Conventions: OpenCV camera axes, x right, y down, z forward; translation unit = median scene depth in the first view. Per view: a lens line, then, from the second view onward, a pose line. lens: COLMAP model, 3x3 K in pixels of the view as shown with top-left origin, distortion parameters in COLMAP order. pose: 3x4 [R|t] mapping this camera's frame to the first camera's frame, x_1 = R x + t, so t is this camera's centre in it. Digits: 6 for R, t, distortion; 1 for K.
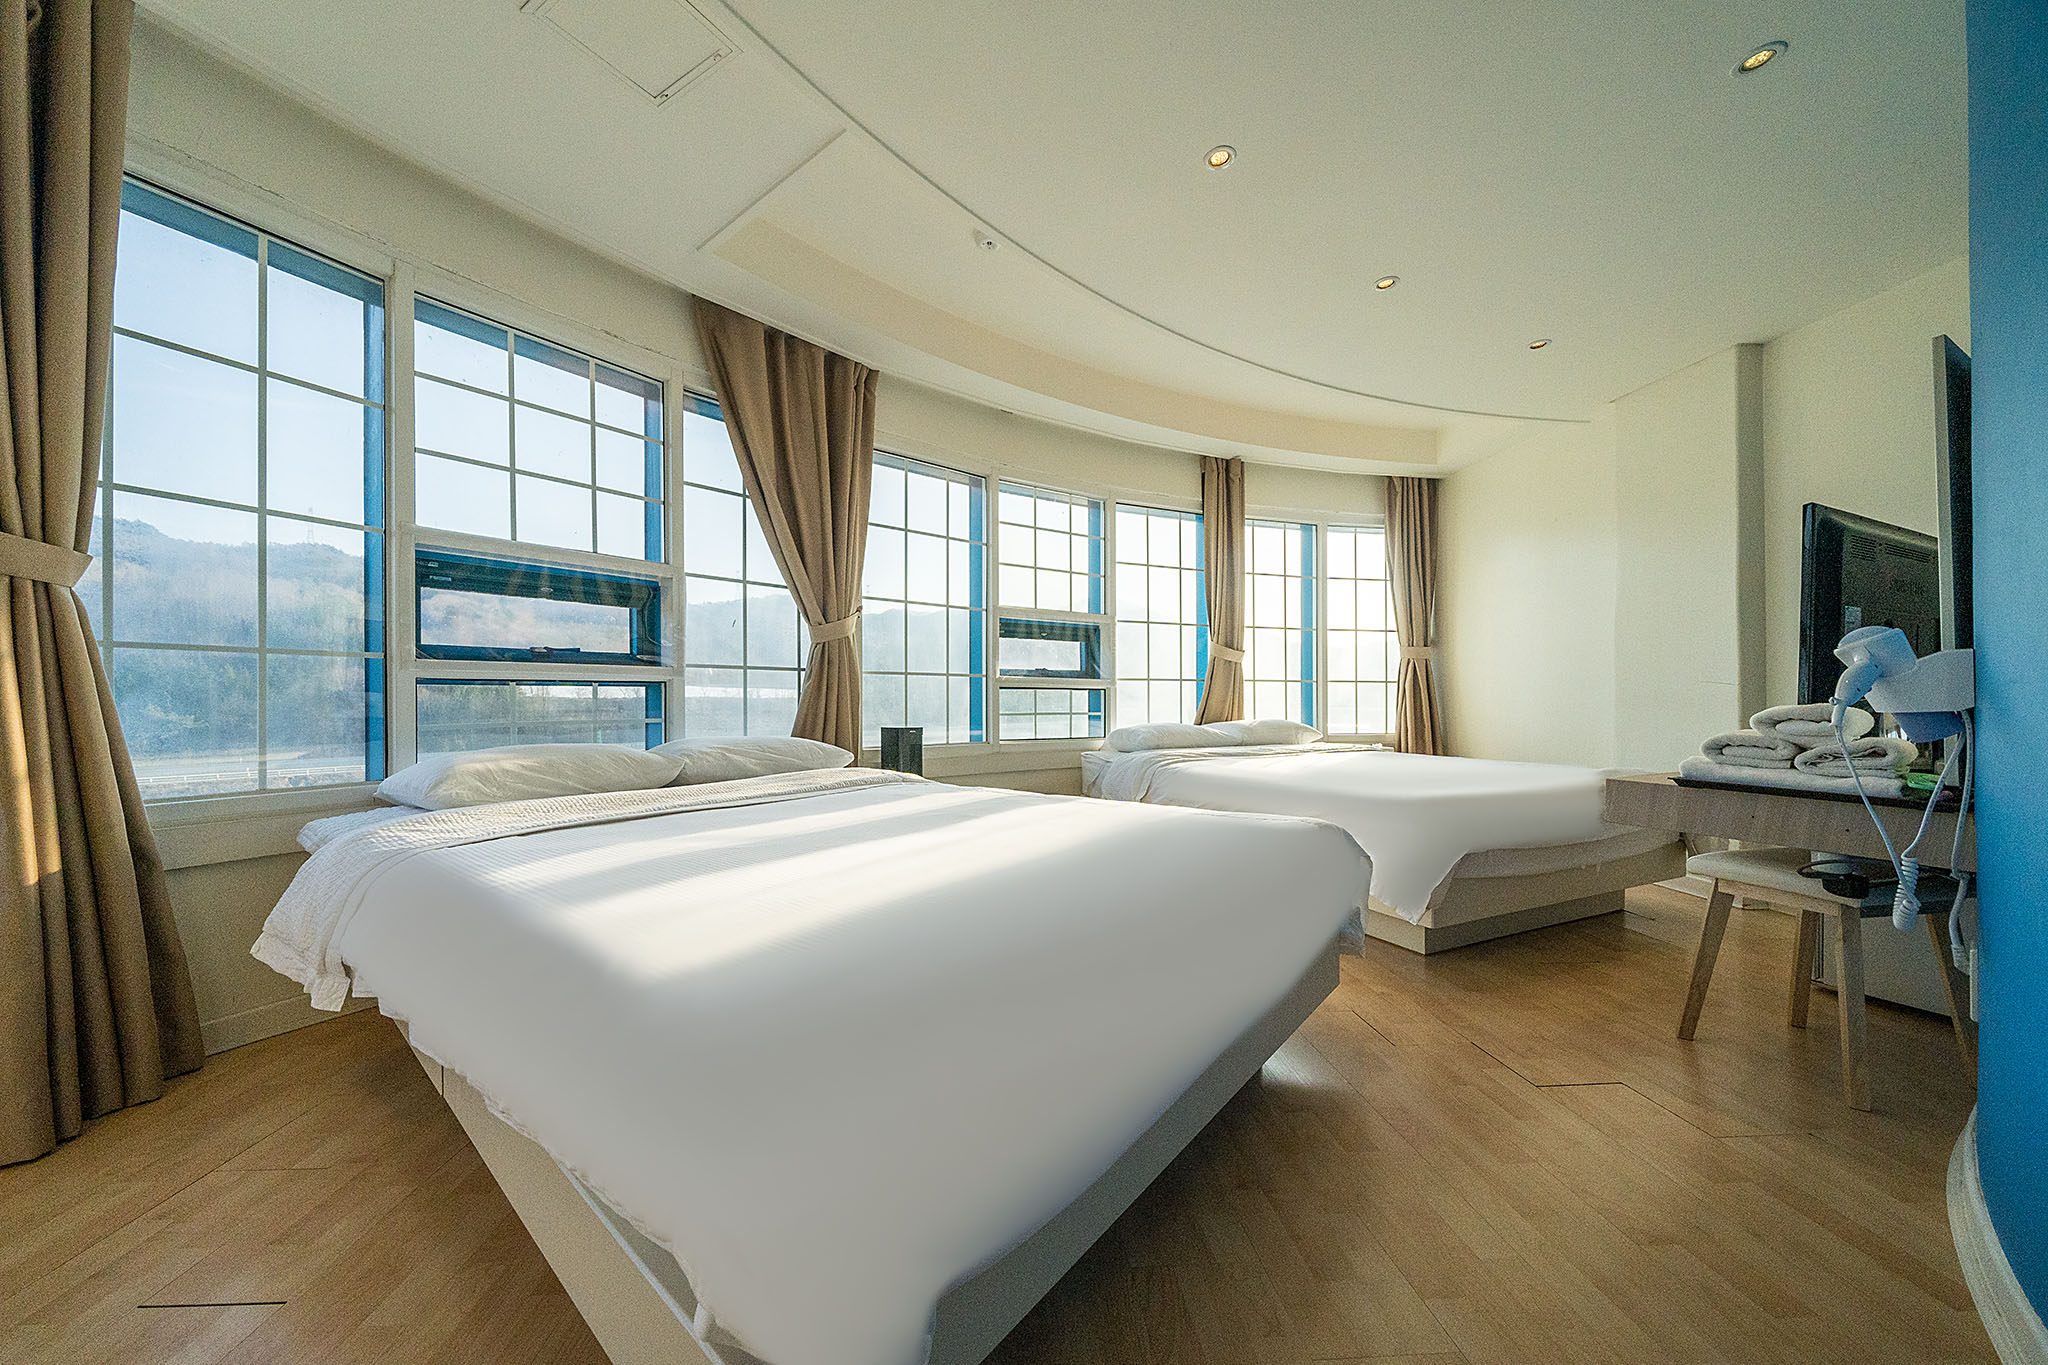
lens RADIAL K [[684.6, 0, 1002.1], [0, 684.6, 693.7], [0, 0, 1]] dist [-0.000339, -0.000028]
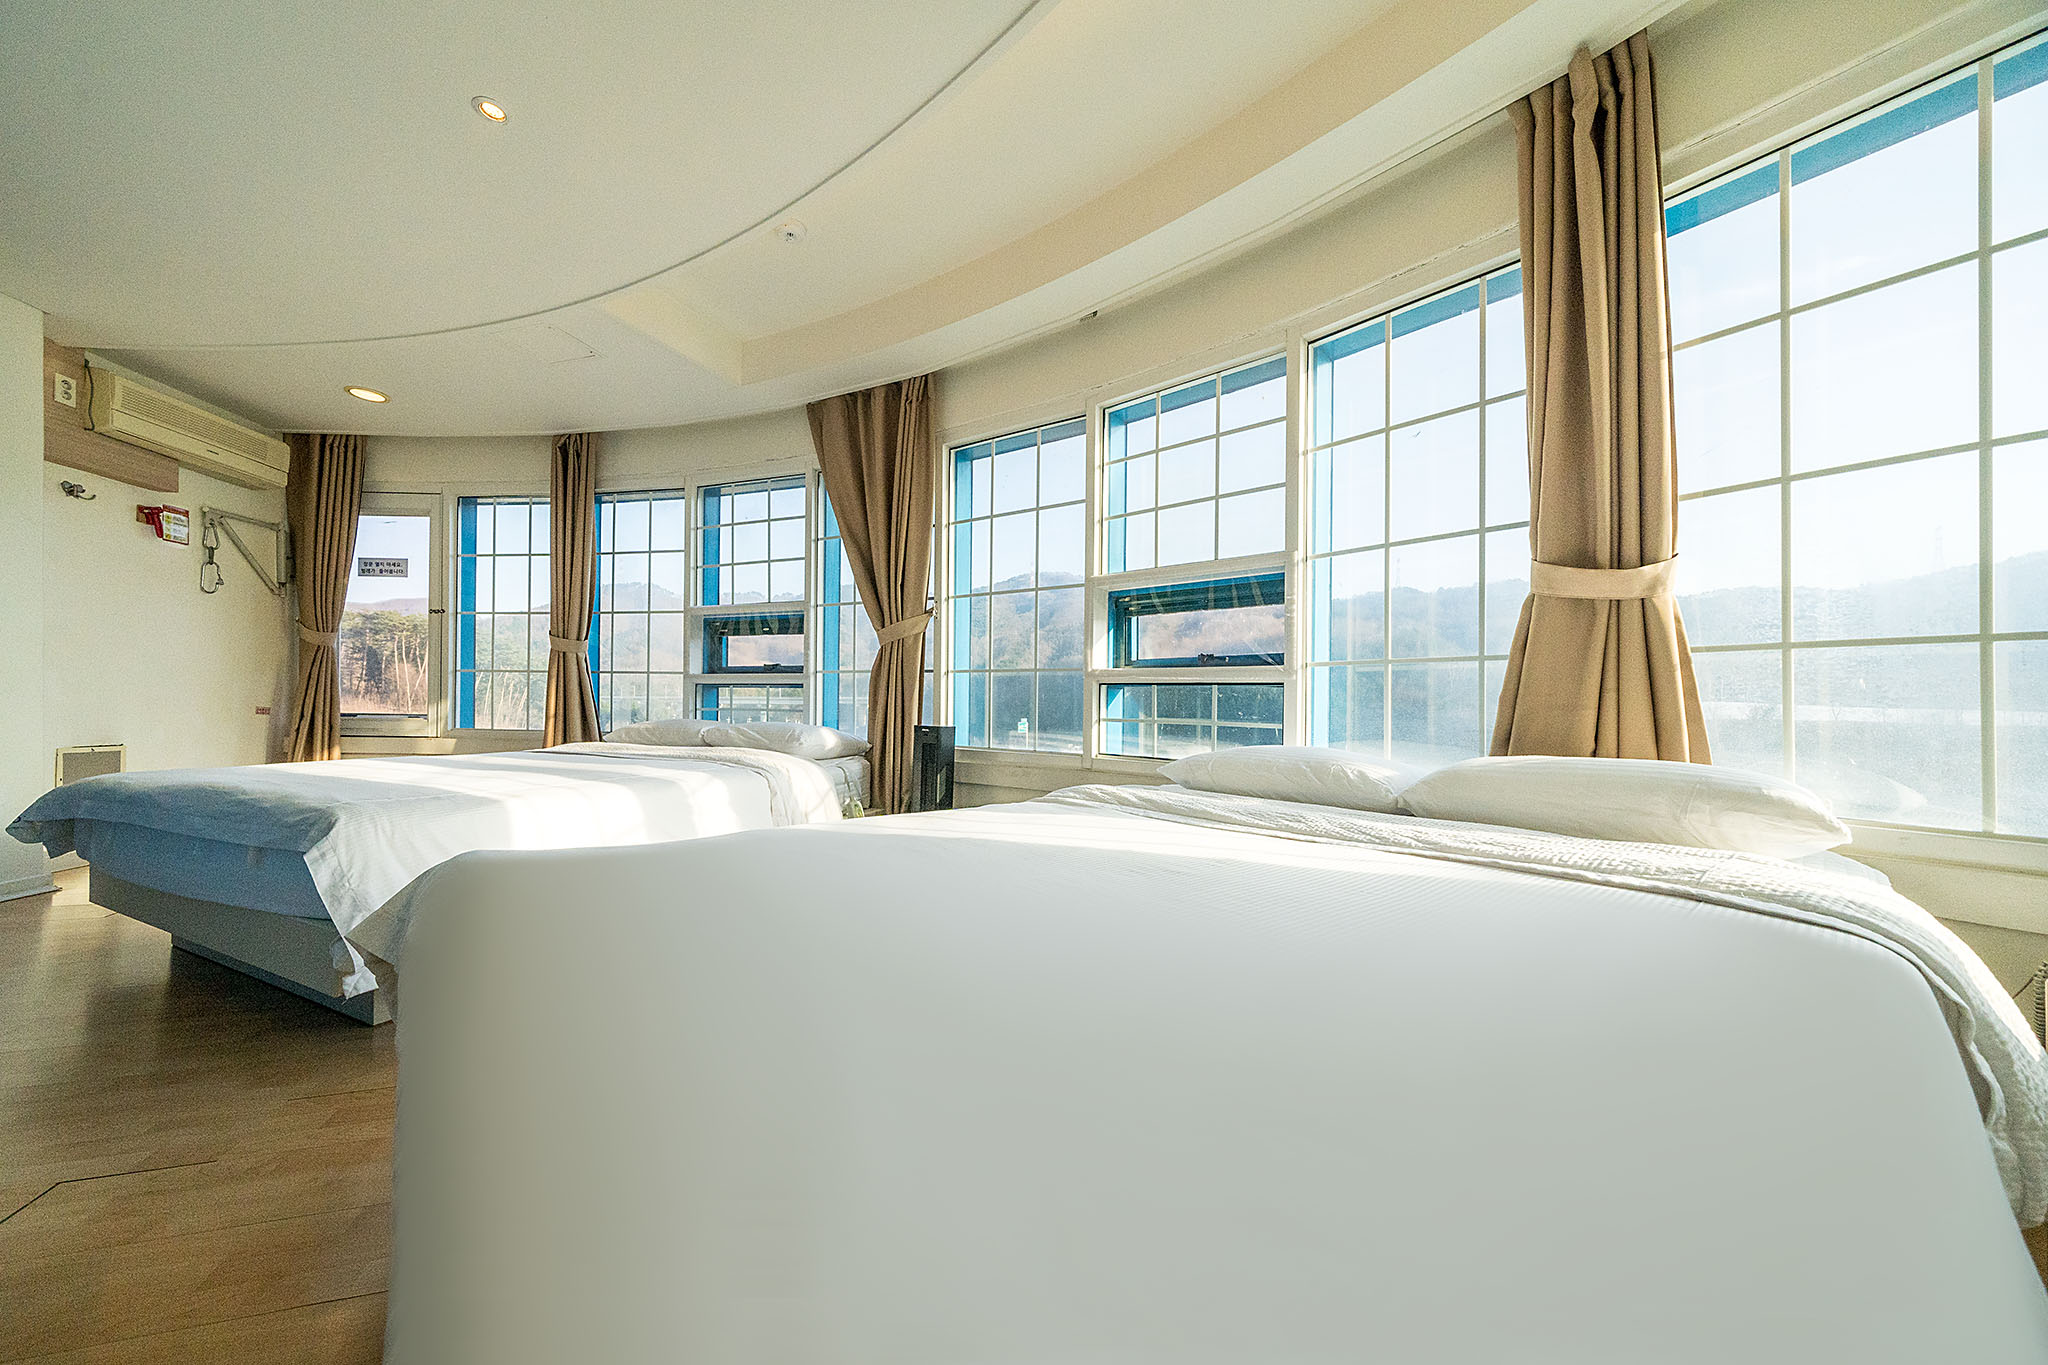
lens RADIAL K [[684.6, 0, 1002.1], [0, 684.6, 693.7], [0, 0, 1]] dist [-0.000339, -0.000028]
pose [[0.310693, -0.000747, -0.950510, 1.075442], [0.002331, 0.999997, -0.000024, 0.004596], [0.950507, -0.002209, 0.310694, 1.027227]]
